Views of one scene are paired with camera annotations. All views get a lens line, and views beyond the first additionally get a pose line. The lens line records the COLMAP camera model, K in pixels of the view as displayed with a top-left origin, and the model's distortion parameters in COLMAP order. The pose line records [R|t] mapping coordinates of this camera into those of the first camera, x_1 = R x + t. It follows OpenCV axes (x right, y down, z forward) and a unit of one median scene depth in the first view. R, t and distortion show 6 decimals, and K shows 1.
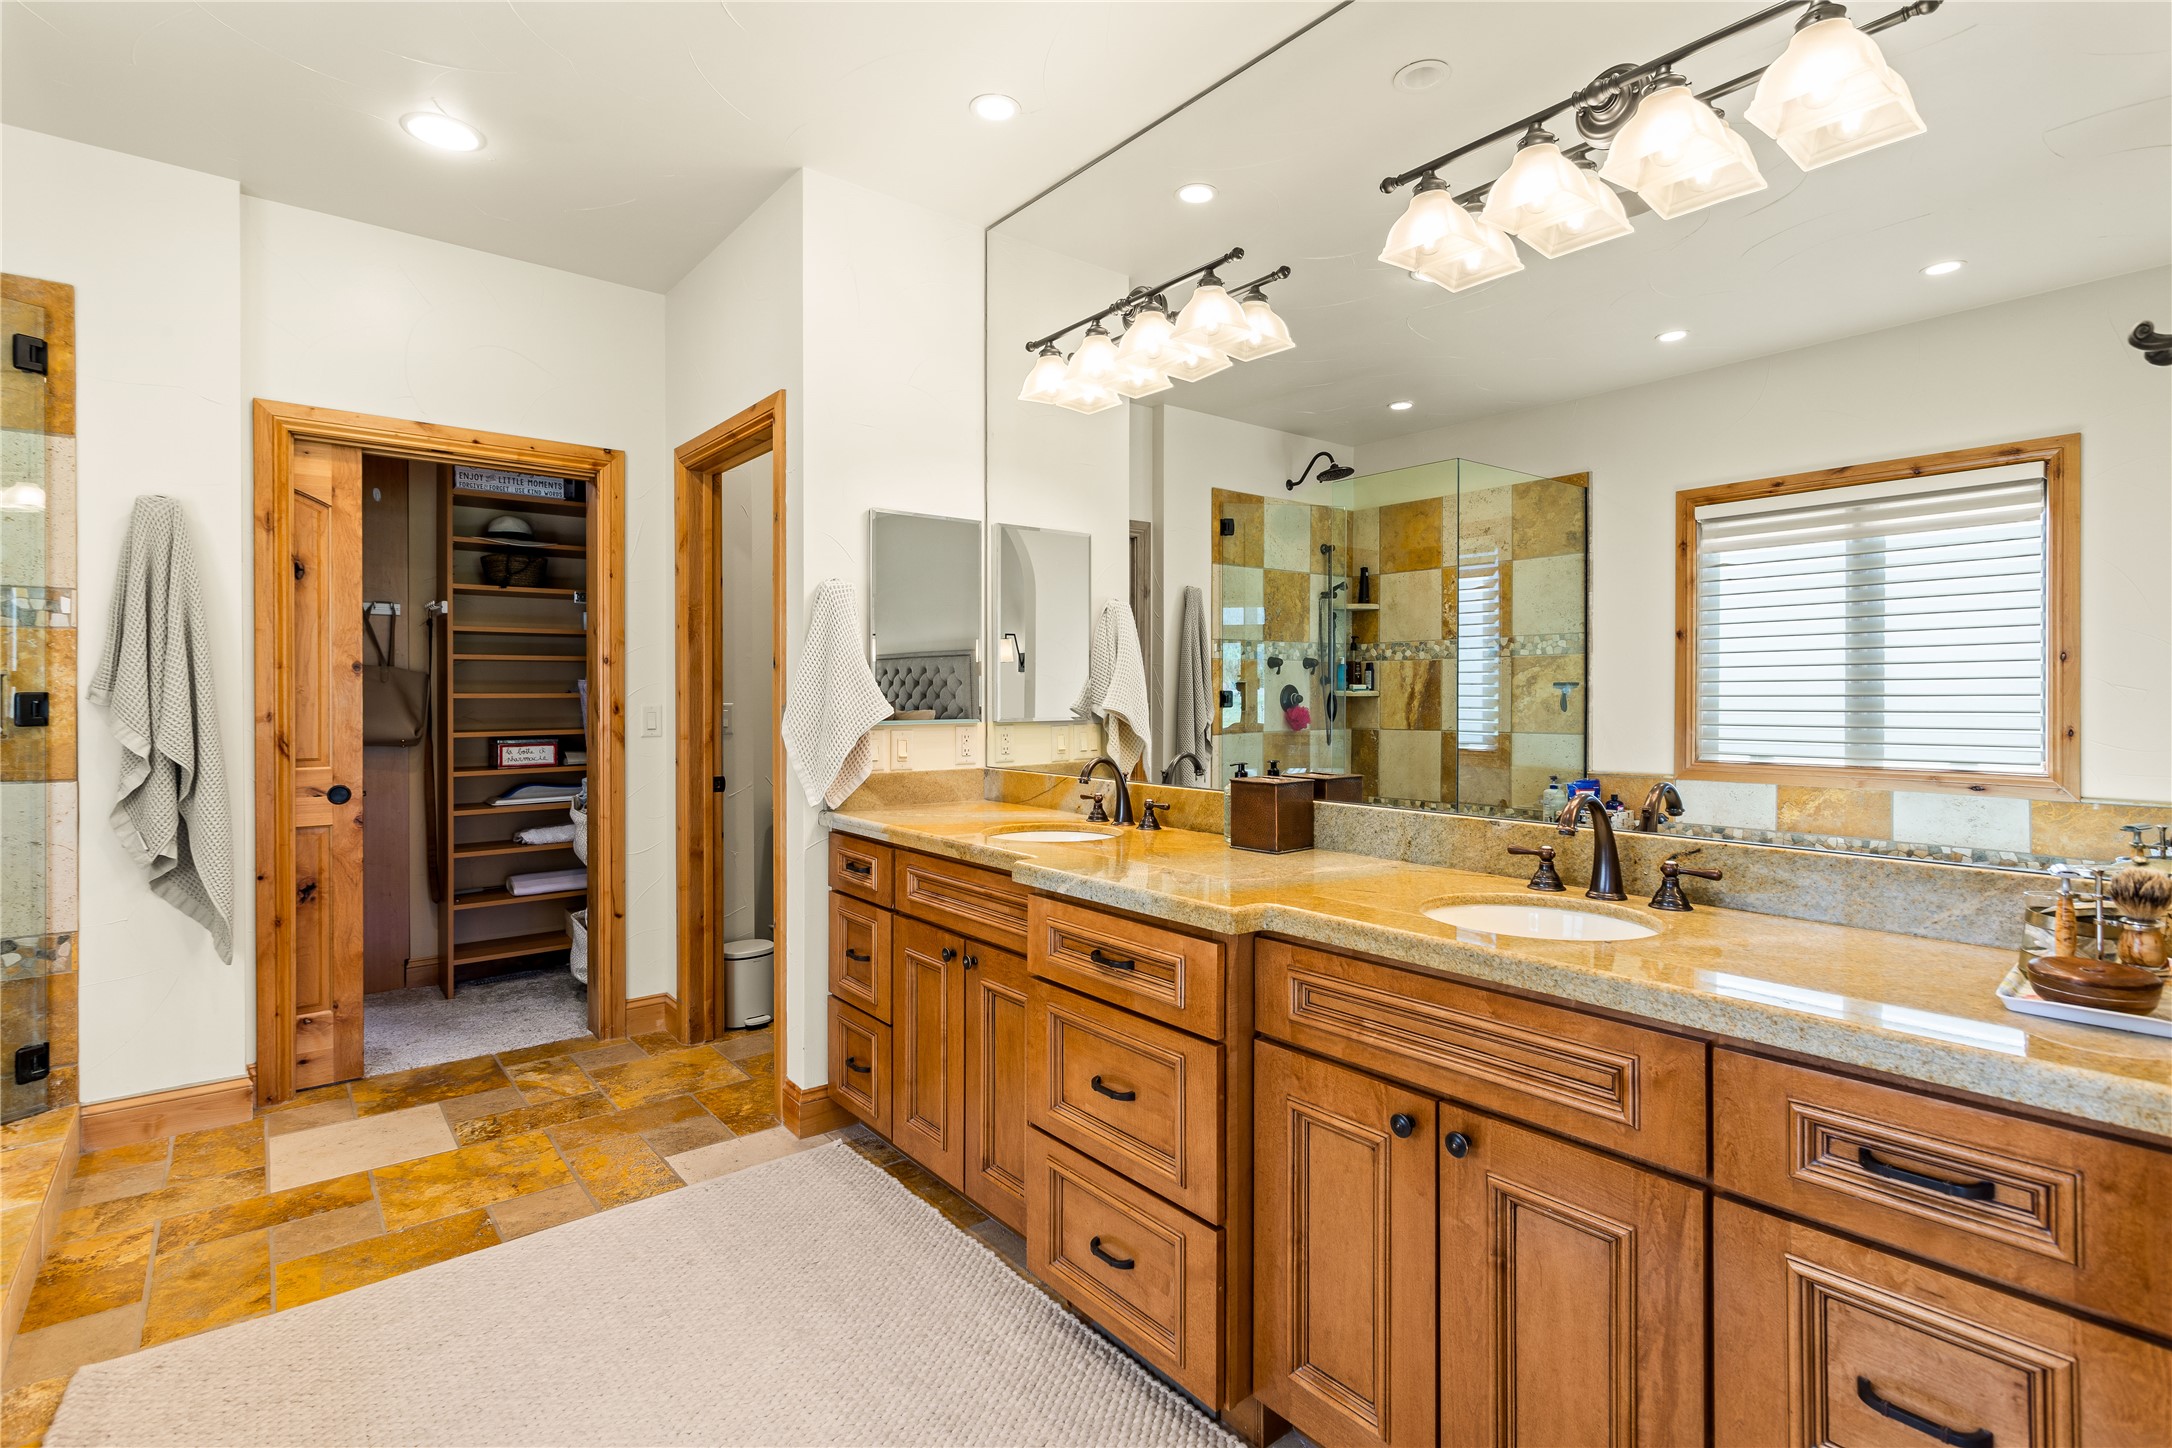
lens RADIAL K [[1030.0, 0, 1096.7], [0, 1030.0, 702.9], [0, 0, 1]] dist [0.000763, 0.000647]
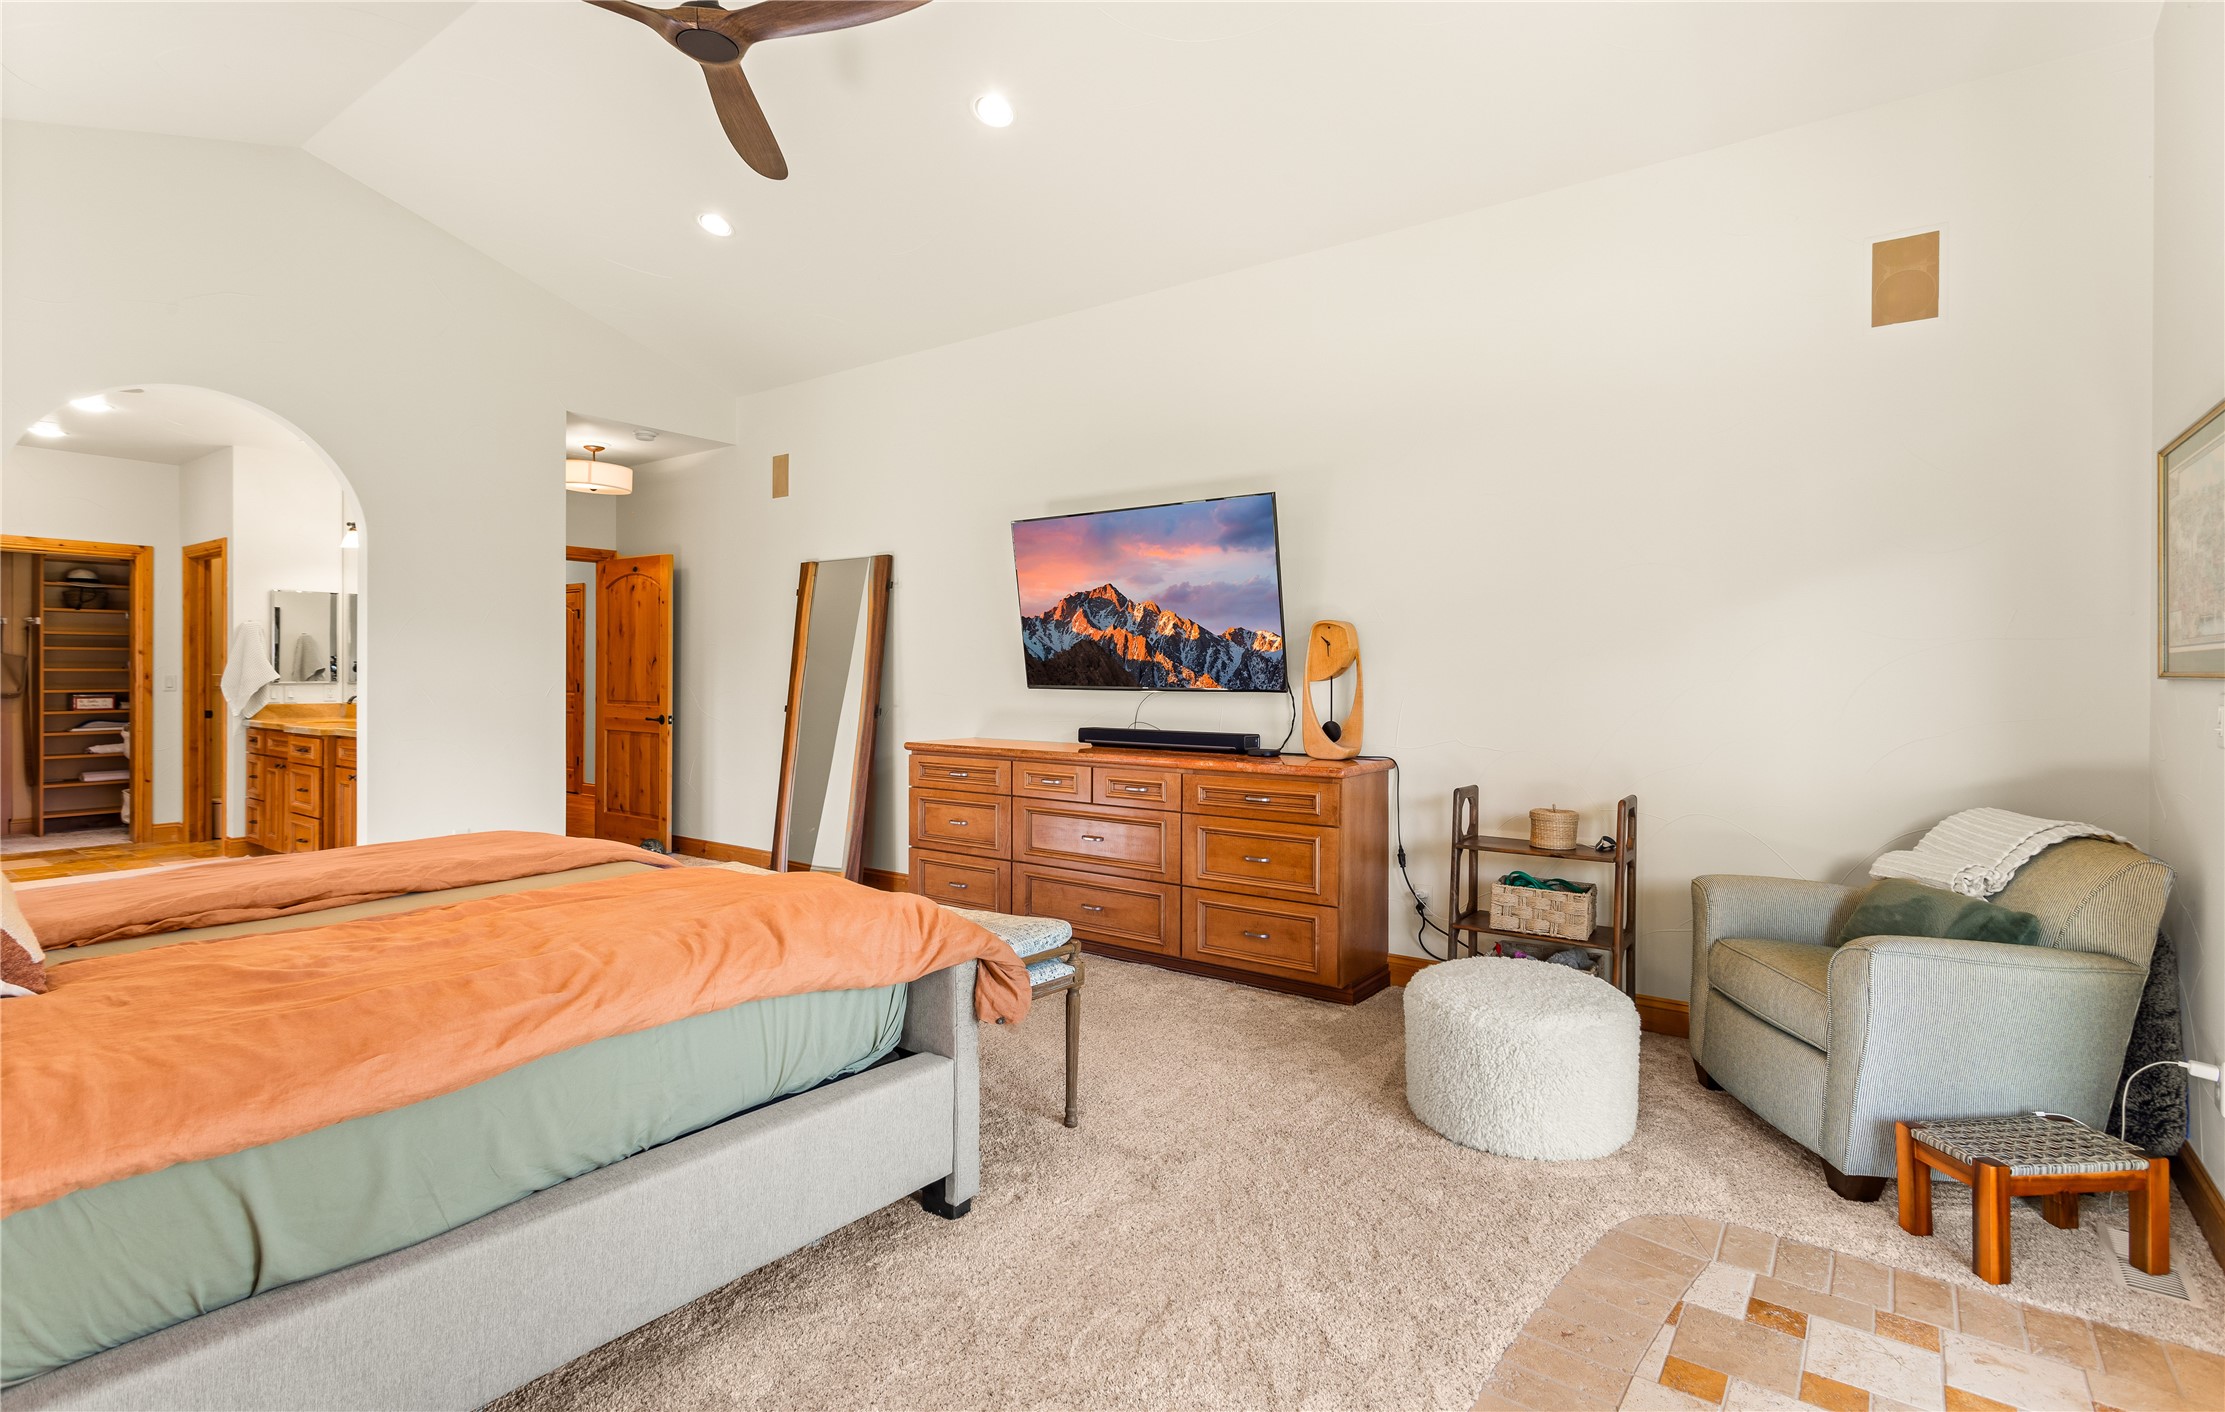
lens RADIAL K [[1051.0, 0, 1092.9], [0, 1051.0, 676.1], [0, 0, 1]] dist [0.012021, -0.001323]
pose [[0.971559, 0.001567, 0.236792, 0.968567], [-0.000081, 0.999980, -0.006284, 0.020813], [-0.236797, 0.006086, 0.971540, -1.669742]]
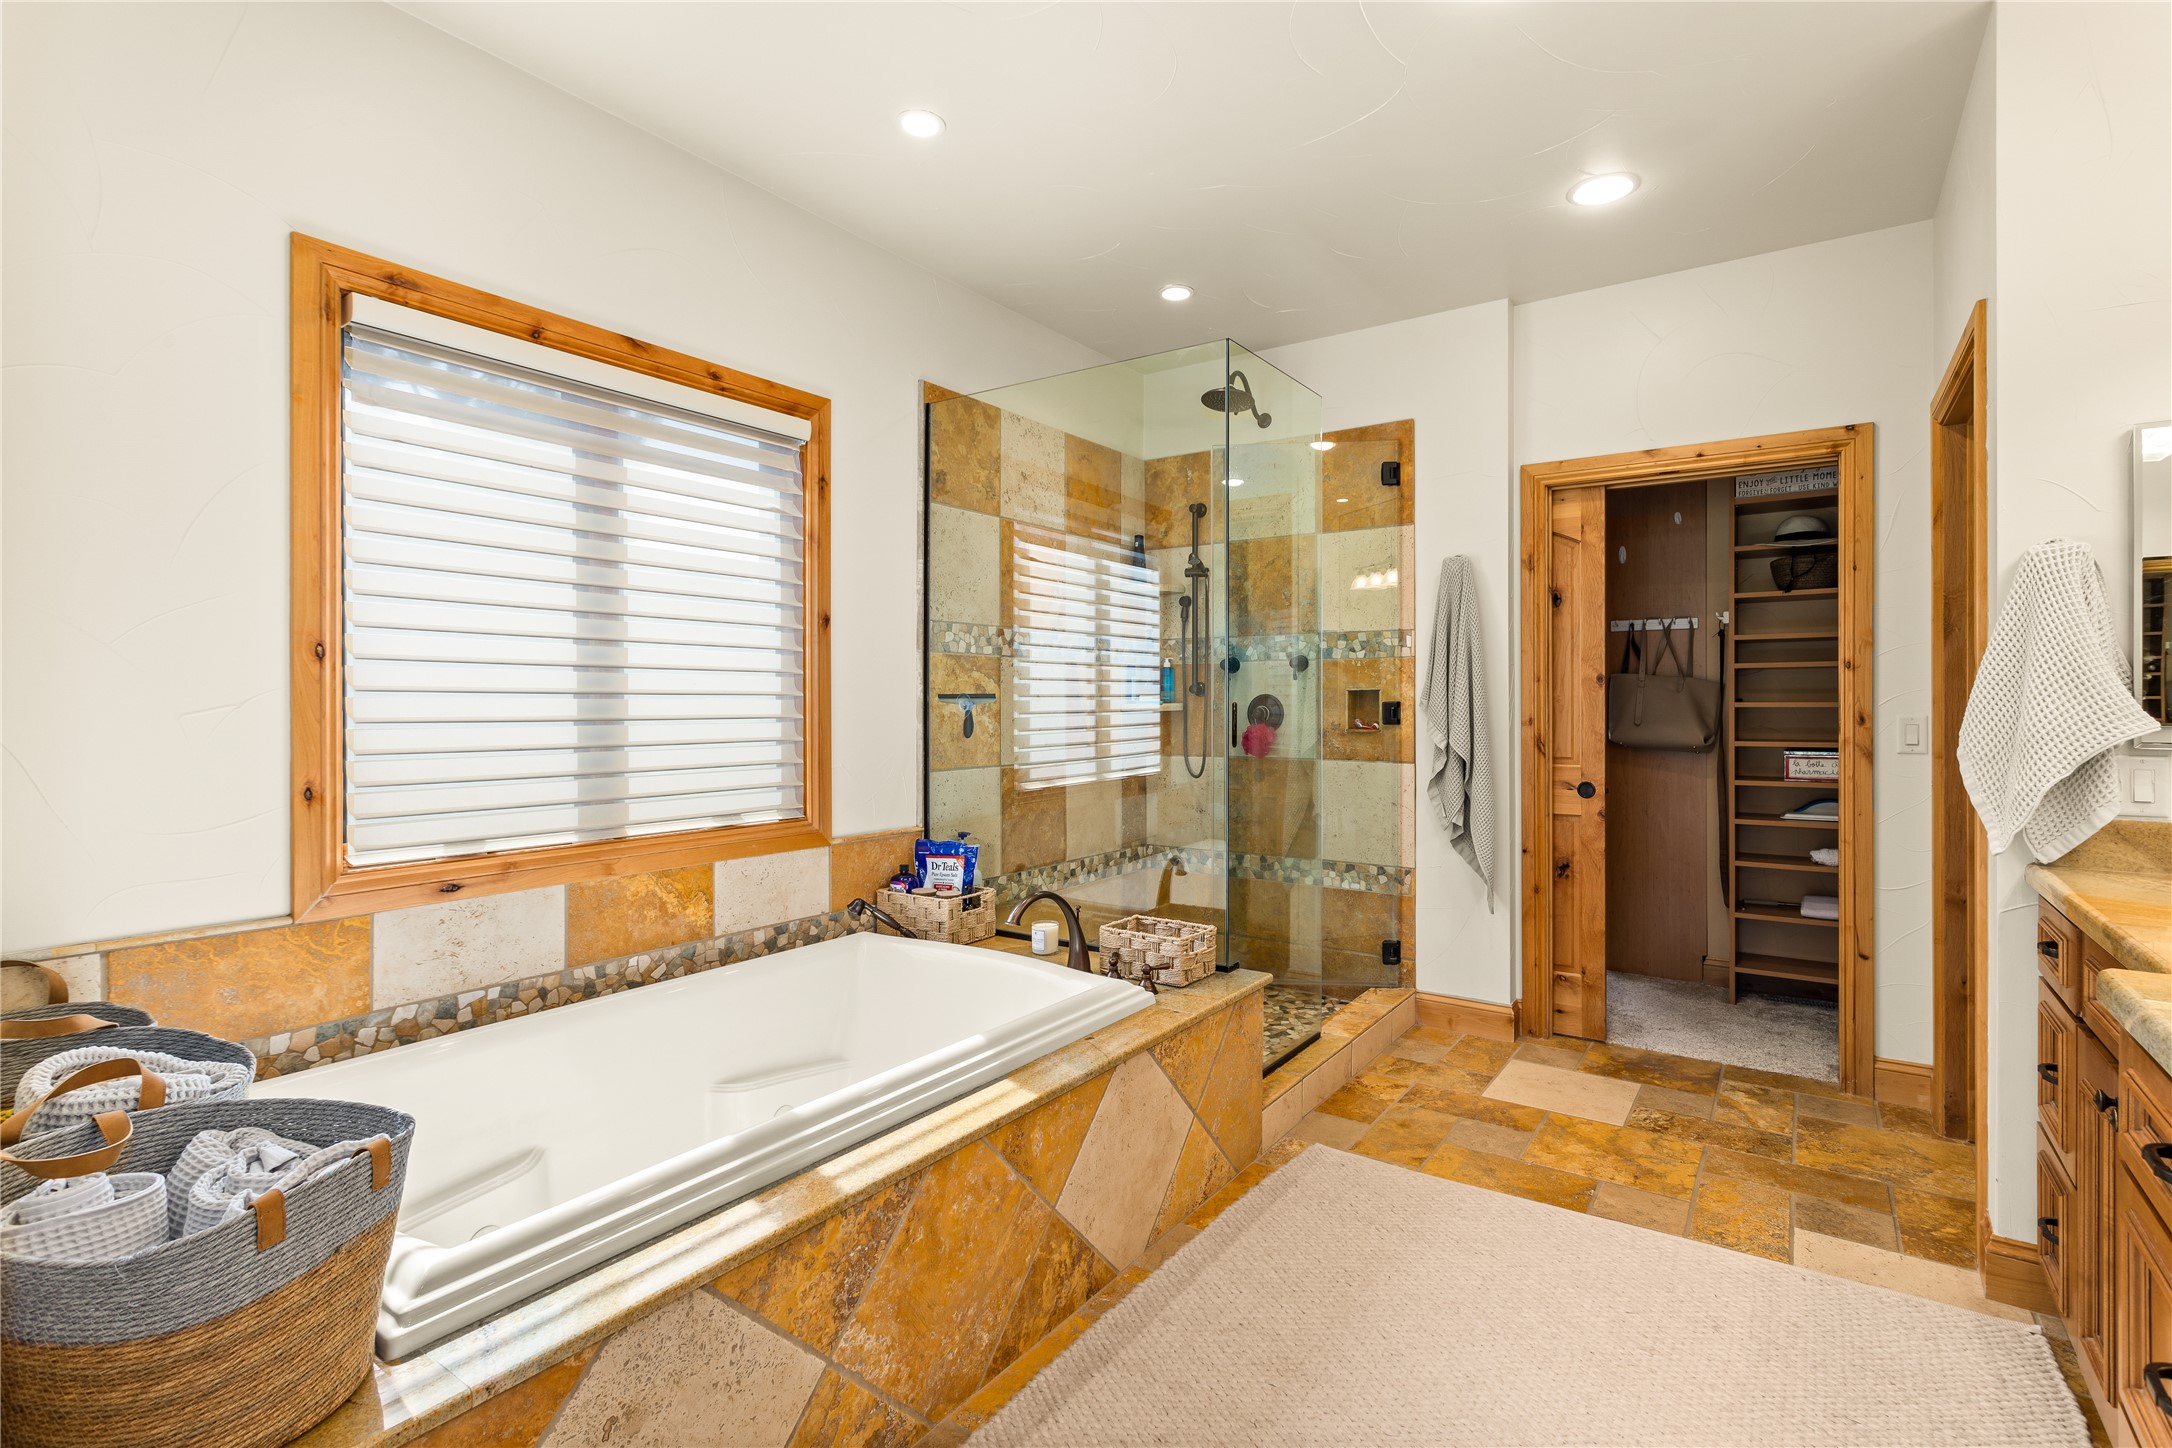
lens RADIAL K [[1030.0, 0, 1087.6], [0, 1030.0, 707.4], [0, 0, 1]] dist [0.000763, 0.000647]
pose [[0.269162, 0.002892, -0.963091, 0.236685], [-0.008531, 0.999963, 0.000618, 0.000766], [0.963057, 0.008049, 0.269177, 0.156299]]
